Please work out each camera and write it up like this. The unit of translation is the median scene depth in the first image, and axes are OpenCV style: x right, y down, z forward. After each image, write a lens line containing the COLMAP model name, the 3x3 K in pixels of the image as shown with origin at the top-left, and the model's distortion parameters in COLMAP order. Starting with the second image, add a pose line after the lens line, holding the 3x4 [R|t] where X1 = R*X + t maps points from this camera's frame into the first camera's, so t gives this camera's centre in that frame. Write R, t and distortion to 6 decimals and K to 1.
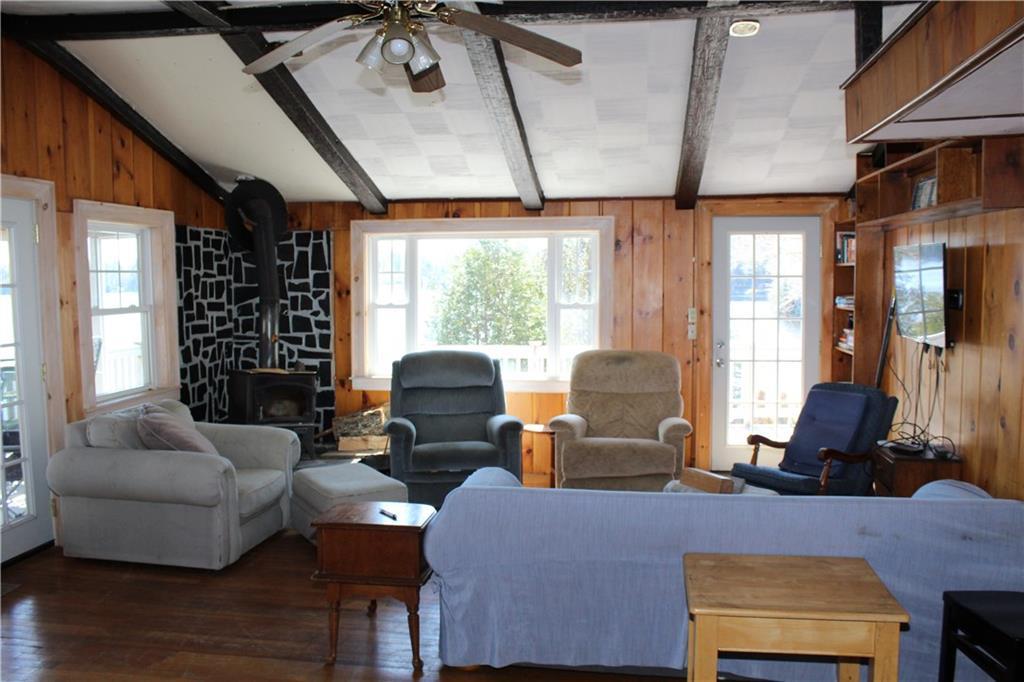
lens RADIAL K [[842.8, 0, 500.3], [0, 842.8, 342.0], [0, 0, 1]] dist [-0.204796, 0.254335]
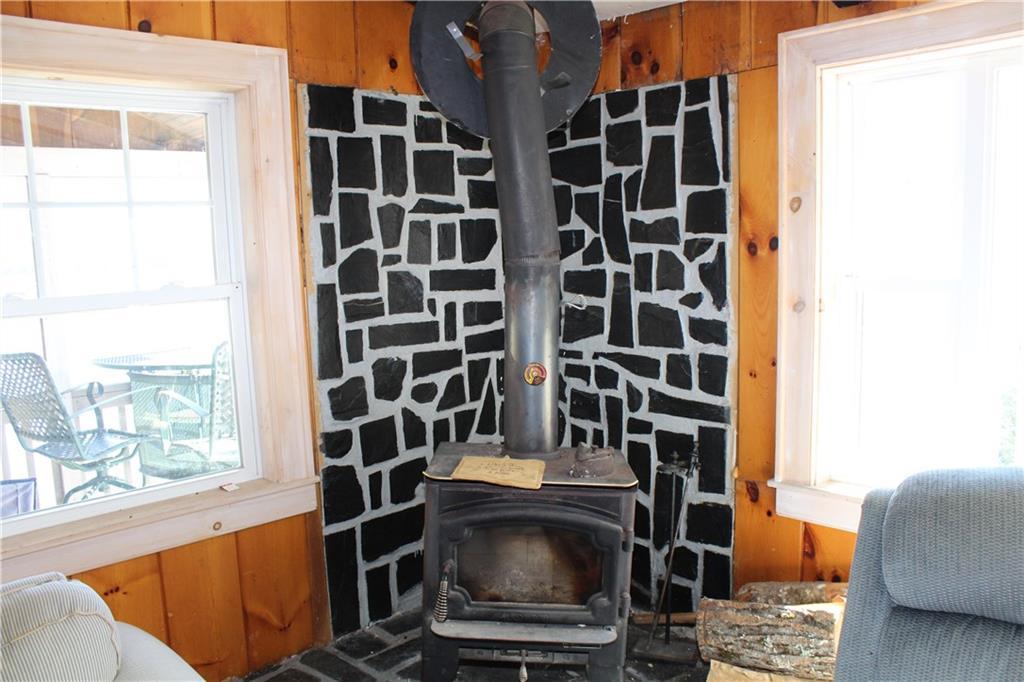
lens RADIAL K [[842.8, 0, 500.3], [0, 842.8, 342.0], [0, 0, 1]] dist [-0.204796, 0.254335]
pose [[0.778752, 0.052920, -0.625096, -0.052631], [-0.016417, 0.997813, 0.064021, -0.038380], [0.627117, -0.039594, 0.777918, 0.659650]]
